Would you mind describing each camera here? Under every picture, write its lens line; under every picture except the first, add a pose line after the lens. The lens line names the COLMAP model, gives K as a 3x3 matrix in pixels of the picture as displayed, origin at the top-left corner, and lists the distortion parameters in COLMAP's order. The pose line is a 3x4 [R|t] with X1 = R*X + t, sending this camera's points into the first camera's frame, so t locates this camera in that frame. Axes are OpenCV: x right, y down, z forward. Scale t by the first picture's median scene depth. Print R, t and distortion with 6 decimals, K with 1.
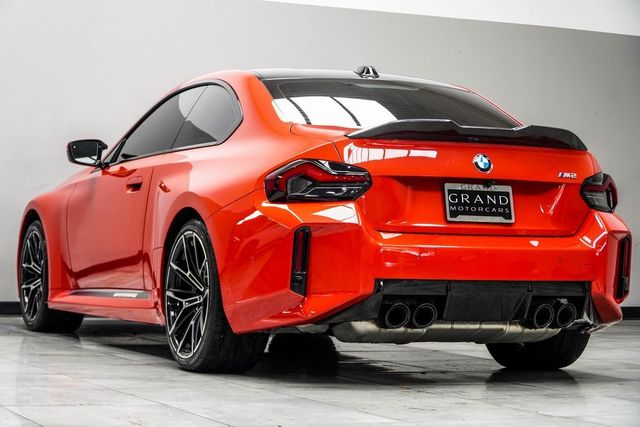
lens RADIAL K [[1539.0, 0, 320.0], [0, 1539.0, 213.5], [0, 0, 1]] dist [-0.003552, 0.061941]
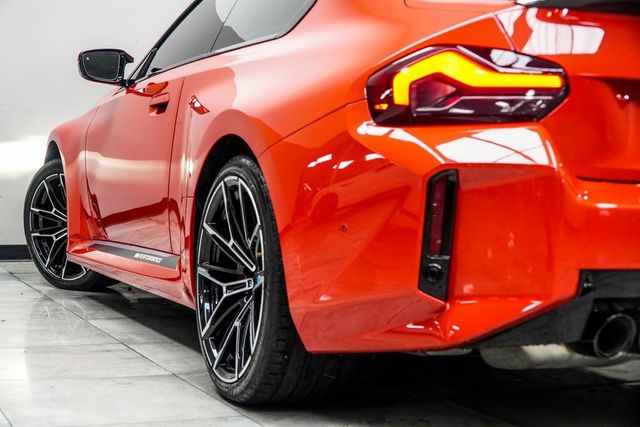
lens RADIAL K [[1509.7, 0, 320.0], [0, 1509.7, 213.5], [0, 0, 1]] dist [-0.009389, -0.137711]
pose [[0.999424, 0.005567, -0.033480, -0.033496], [-0.004064, 0.998989, 0.044782, 0.000122], [0.033695, -0.044620, 0.998436, 0.447353]]
